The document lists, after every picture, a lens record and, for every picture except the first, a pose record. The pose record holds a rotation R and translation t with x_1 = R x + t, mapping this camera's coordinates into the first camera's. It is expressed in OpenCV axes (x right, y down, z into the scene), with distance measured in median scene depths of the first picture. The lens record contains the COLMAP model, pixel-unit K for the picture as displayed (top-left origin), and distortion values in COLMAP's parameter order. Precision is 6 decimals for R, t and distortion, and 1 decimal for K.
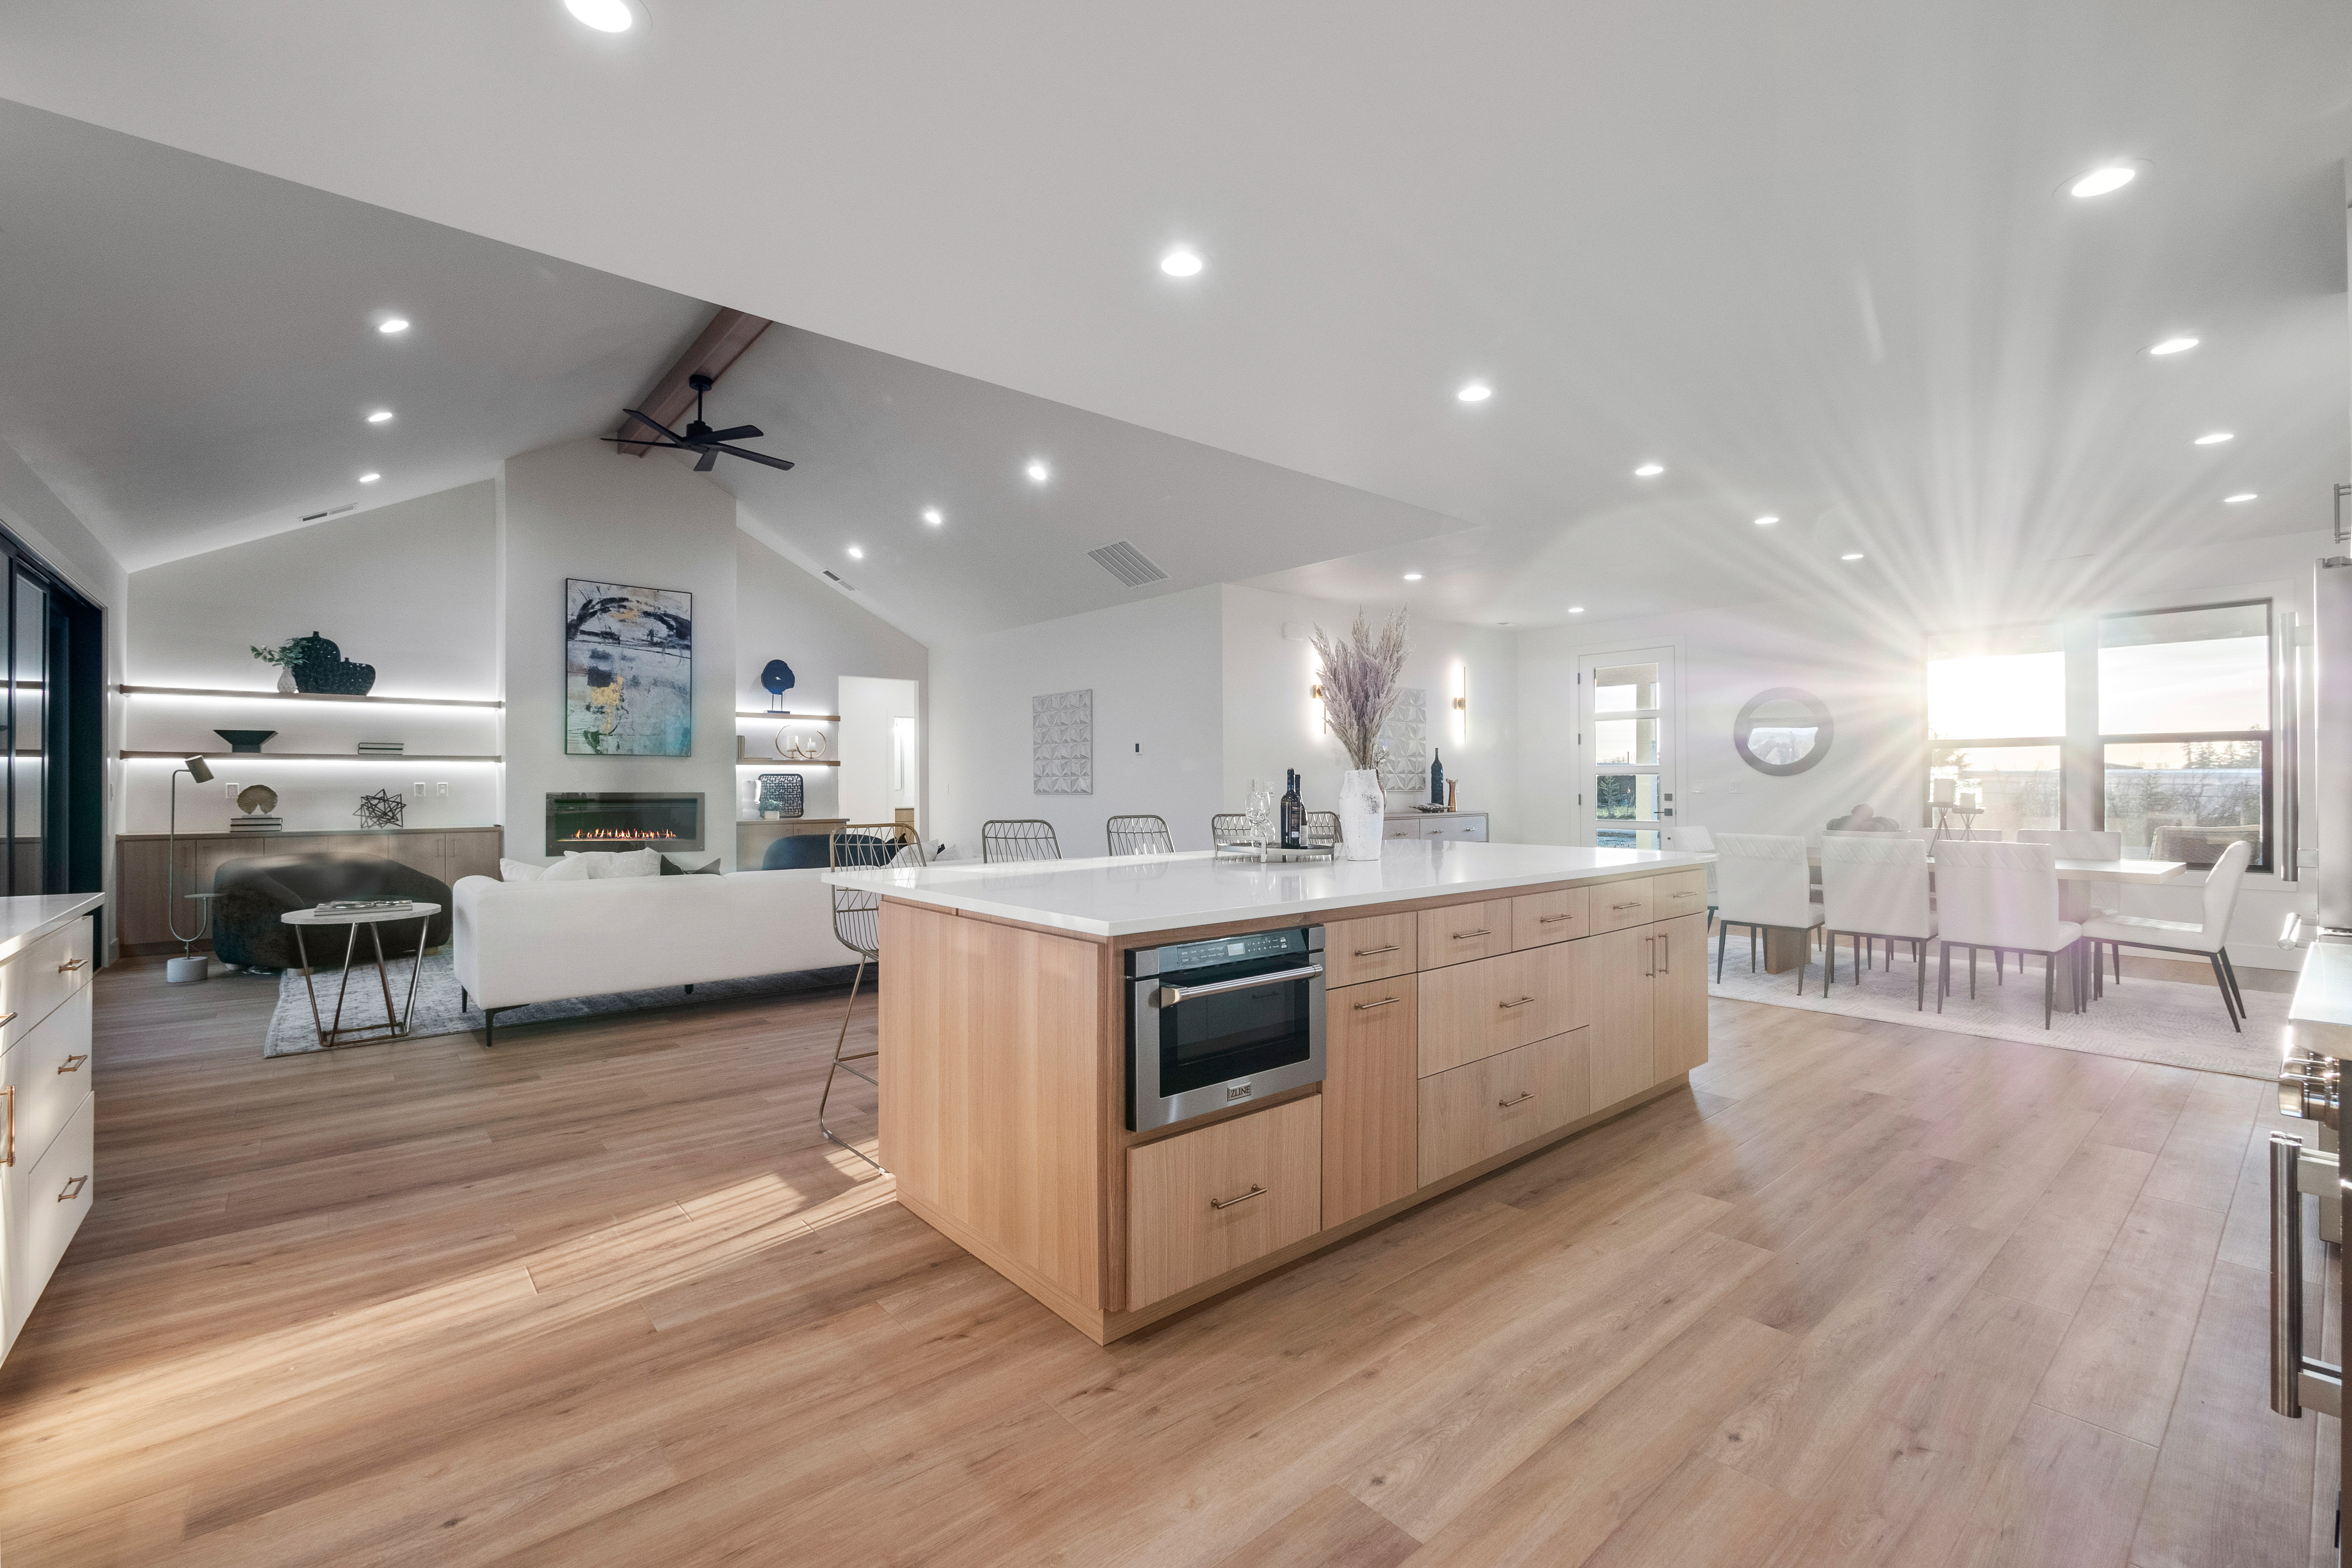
lens RADIAL K [[1014.3, 0, 1167.2], [0, 1014.3, 777.0], [0, 0, 1]] dist [0.000268, 0.000258]
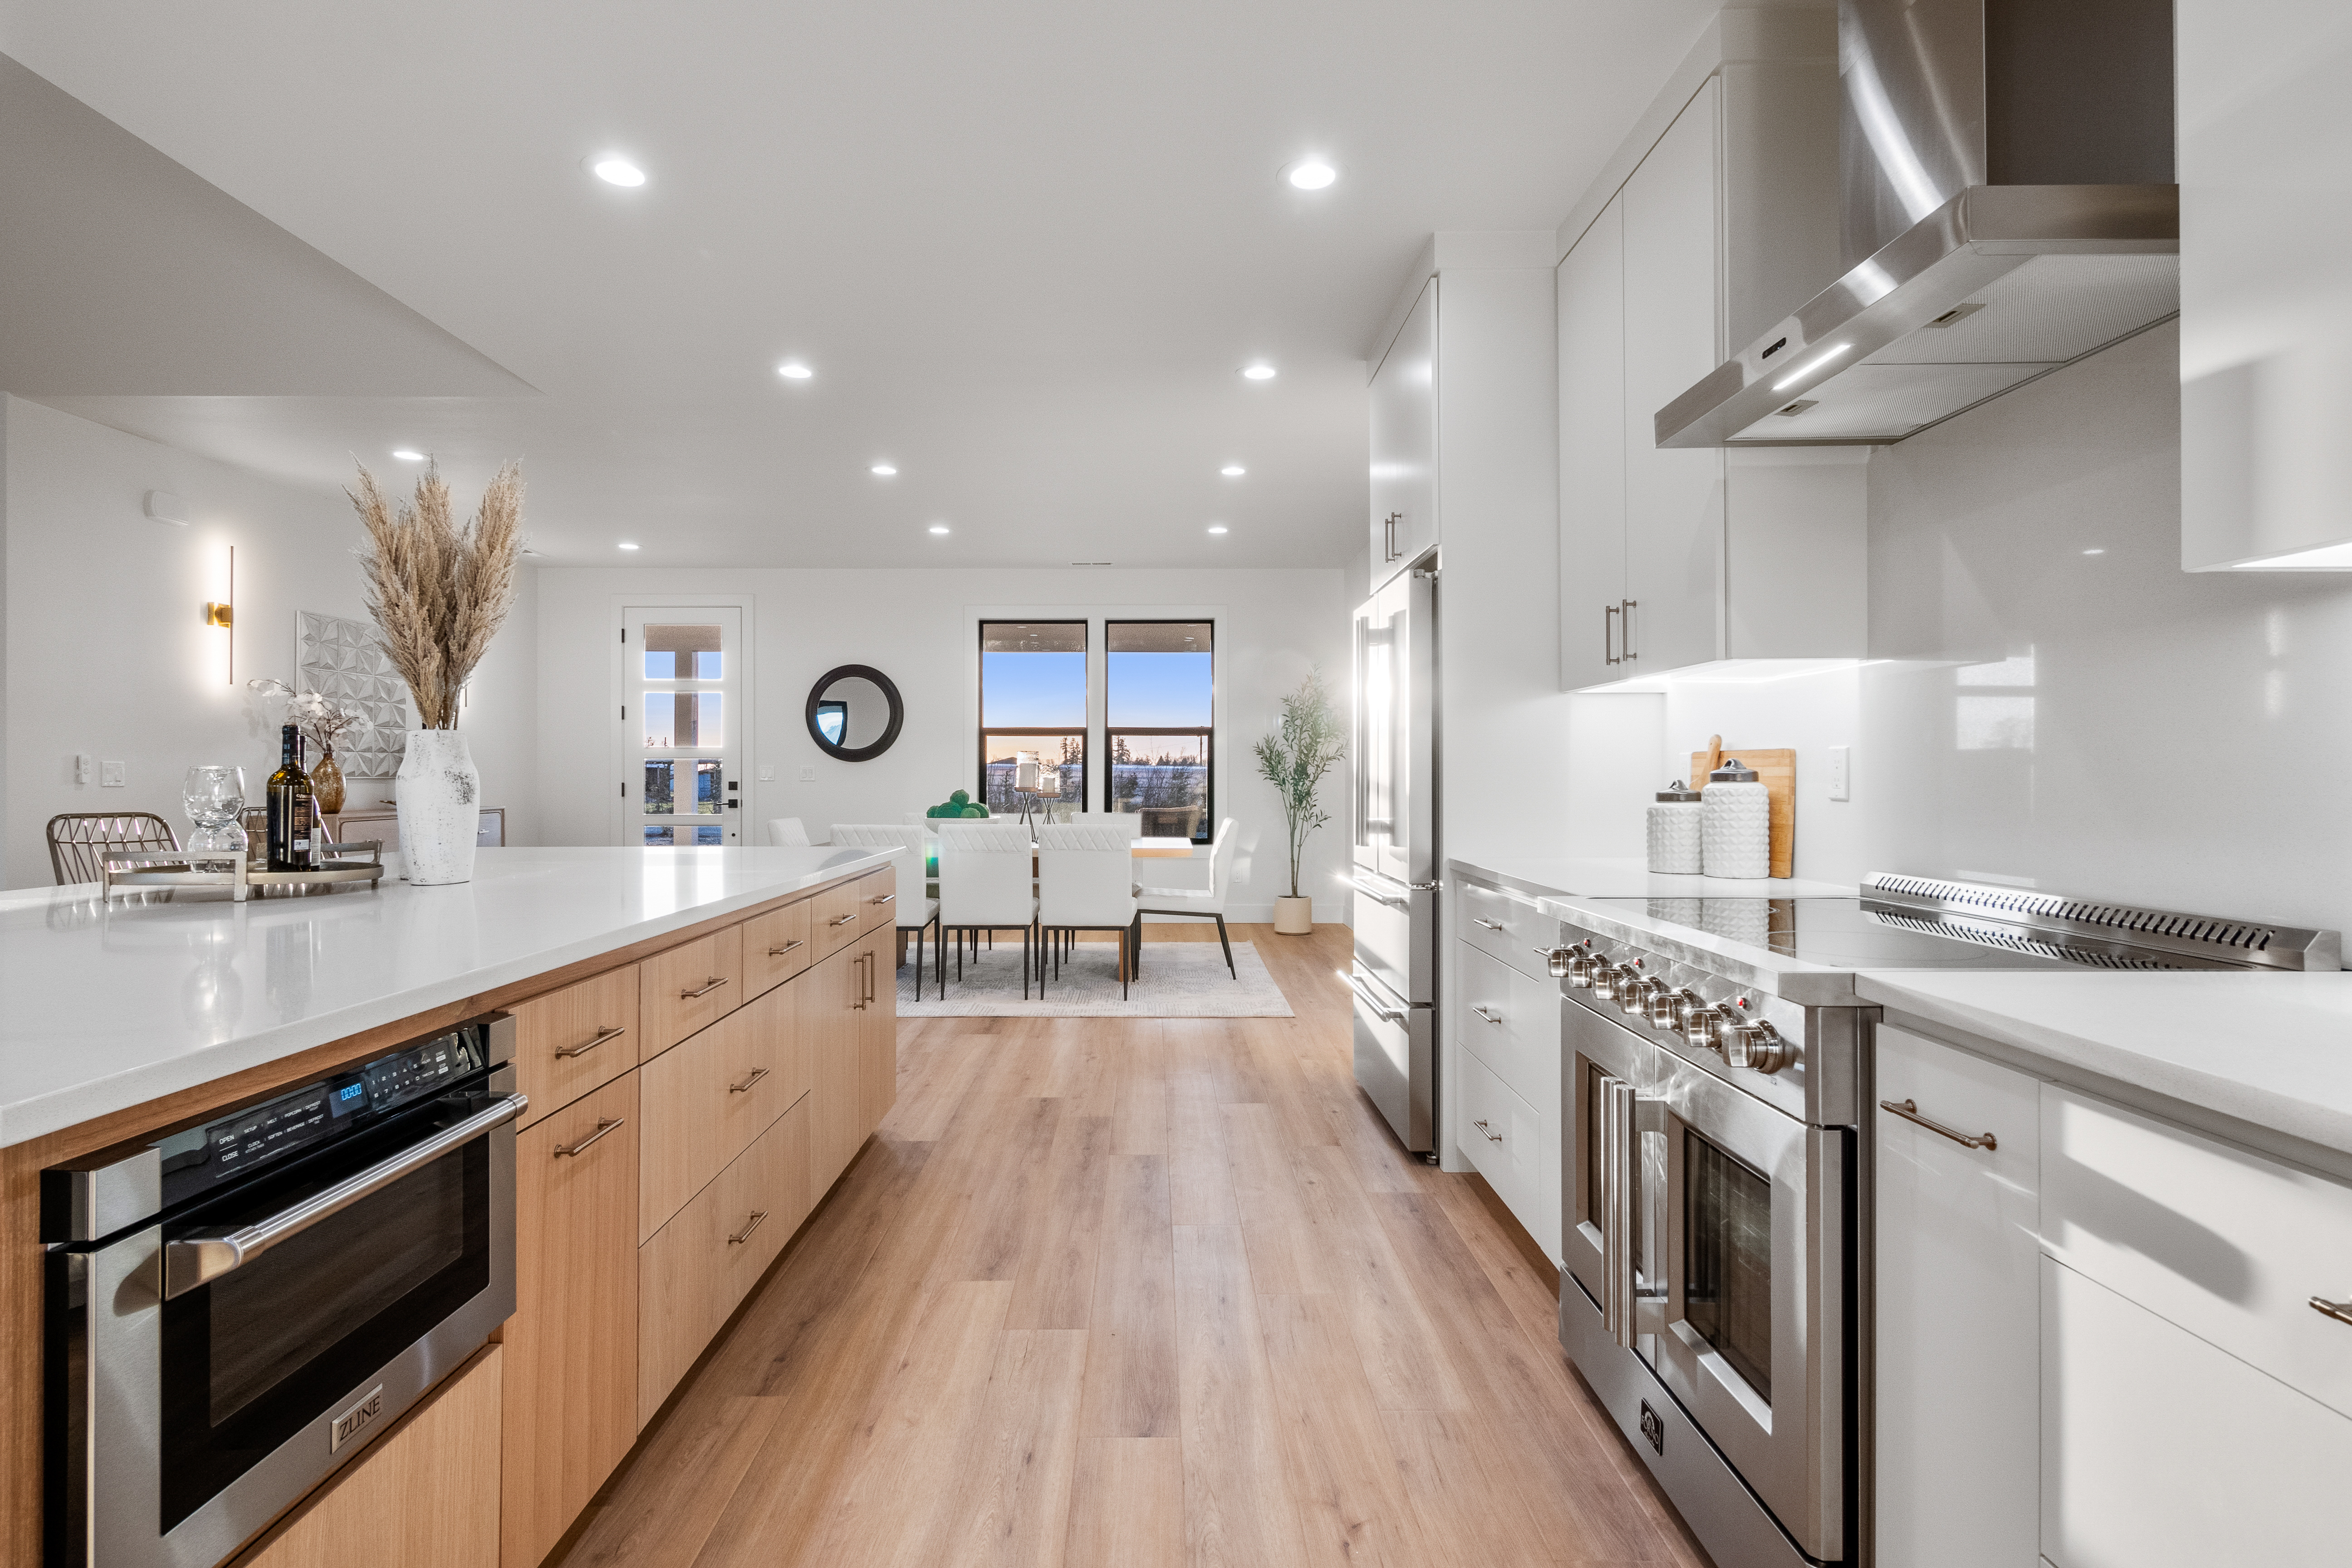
lens RADIAL K [[1180.0, 0, 1172.5], [0, 1180.0, 765.9], [0, 0, 1]] dist [-0.001444, -0.000691]
pose [[0.640372, 0.008072, 0.768023, -0.062503], [-0.006615, 0.999966, -0.004994, 0.015135], [-0.768036, -0.001882, 0.640403, 0.249207]]
